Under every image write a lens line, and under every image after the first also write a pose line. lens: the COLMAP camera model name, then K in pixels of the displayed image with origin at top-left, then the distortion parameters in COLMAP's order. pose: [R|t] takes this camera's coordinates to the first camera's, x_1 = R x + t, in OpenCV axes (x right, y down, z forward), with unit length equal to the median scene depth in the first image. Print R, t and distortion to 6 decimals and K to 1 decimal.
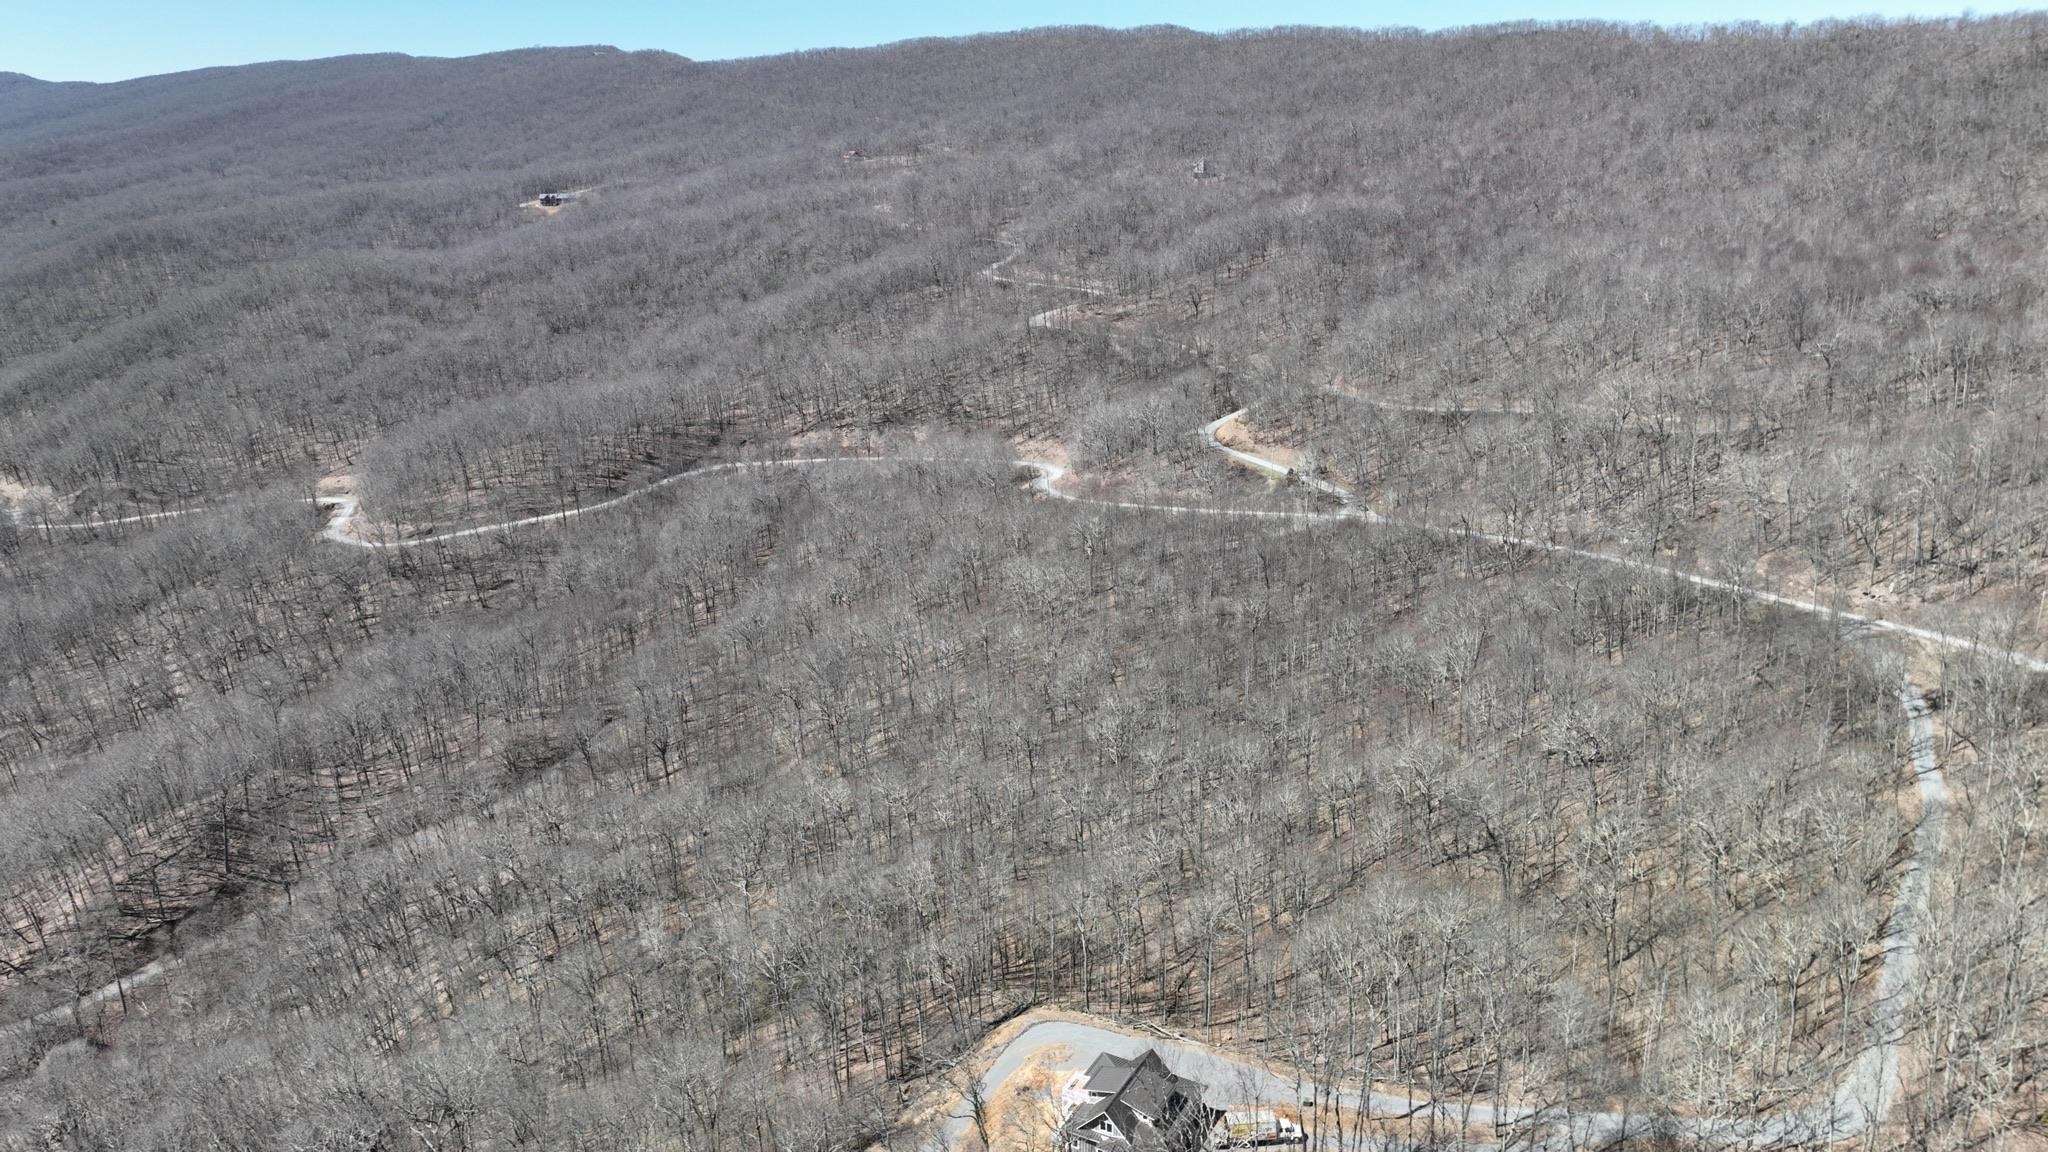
lens RADIAL K [[1427.7, 0, 1030.1], [0, 1427.7, 602.7], [0, 0, 1]] dist [0.000314, 0.016999]
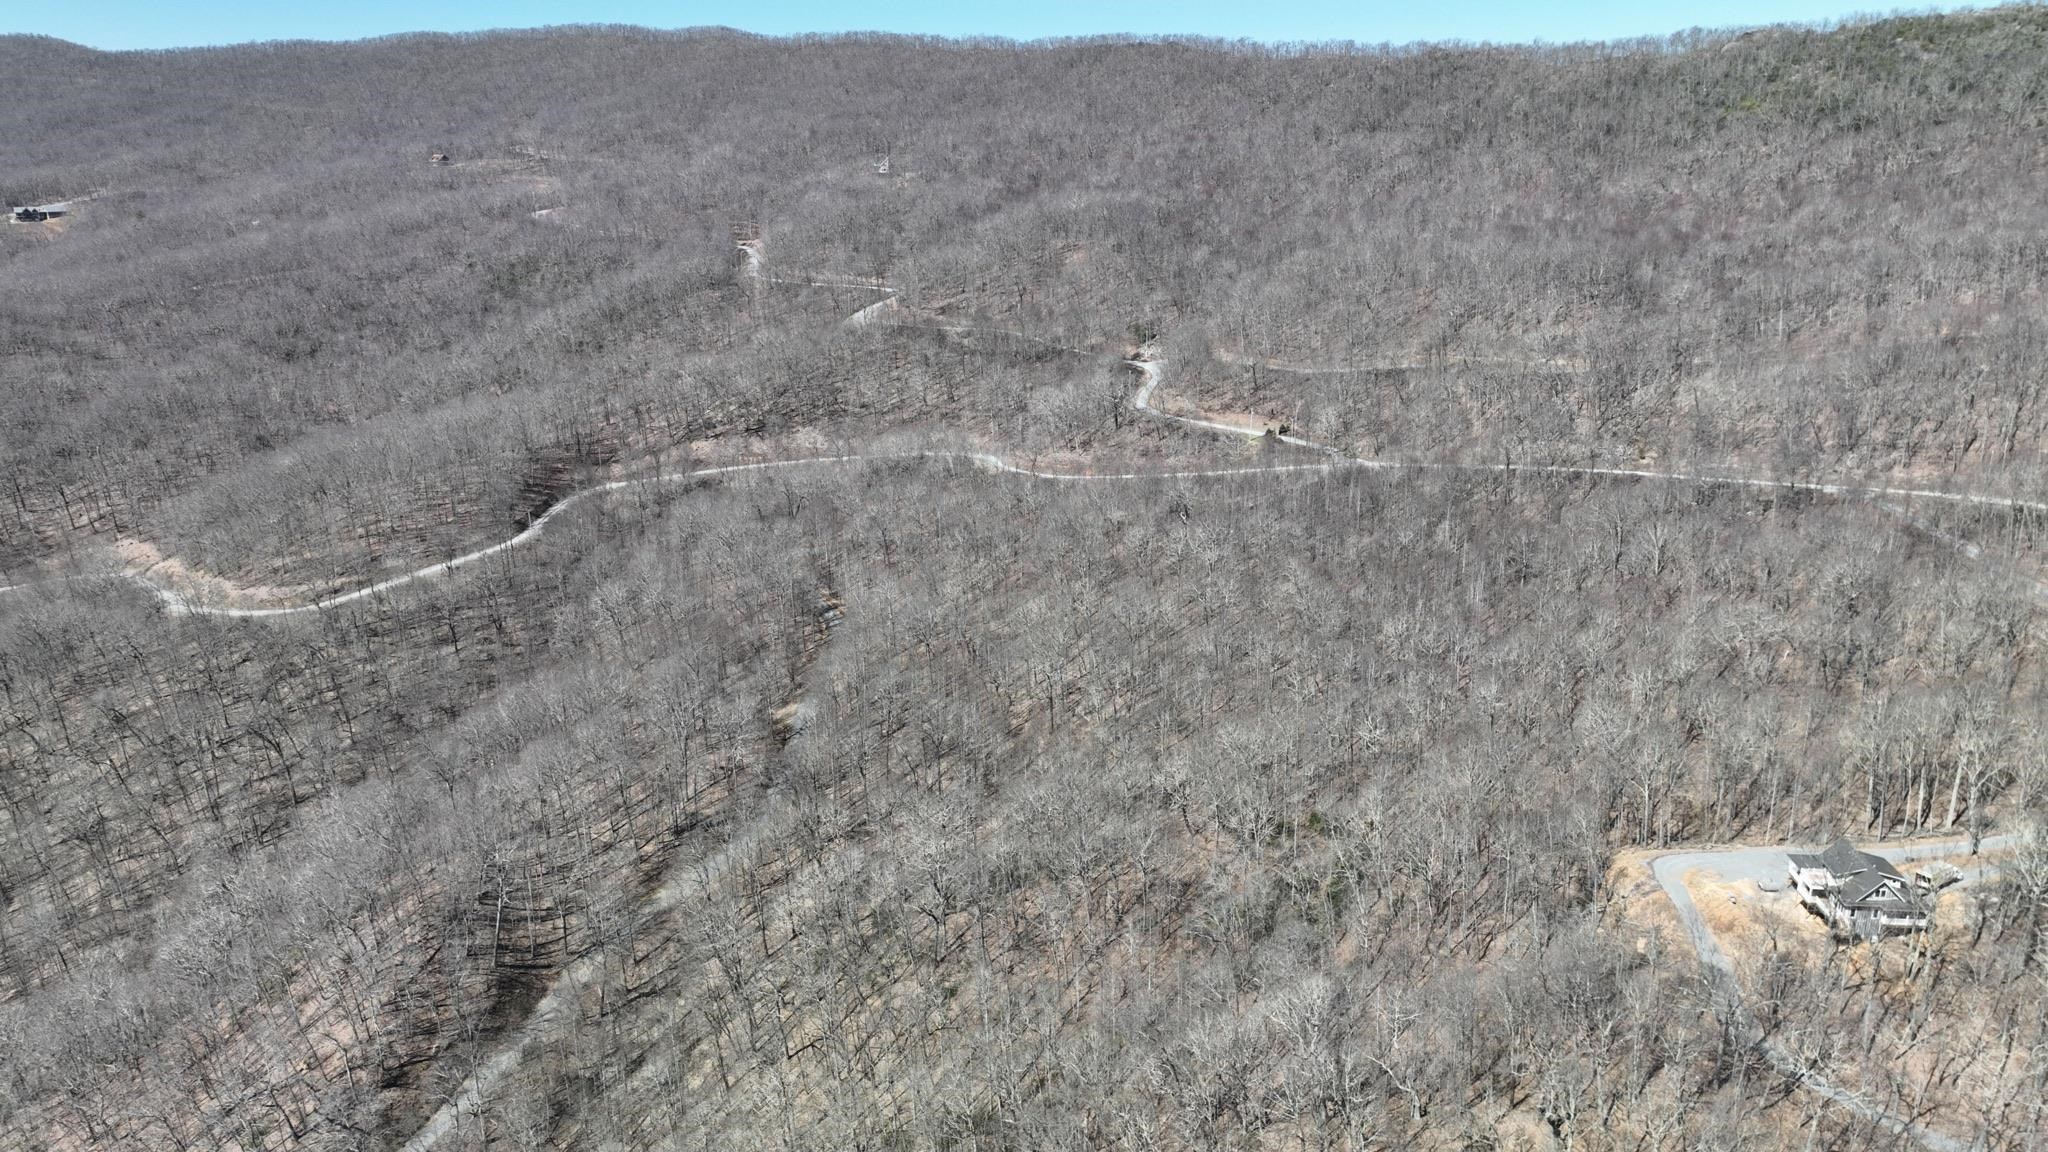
lens RADIAL K [[1427.7, 0, 1032.0], [0, 1427.7, 587.5], [0, 0, 1]] dist [0.000314, 0.016999]
pose [[0.912761, -0.124615, 0.389022, -0.275960], [0.129042, 0.991528, 0.014846, -0.006790], [-0.387576, 0.036649, 0.921109, 0.023334]]
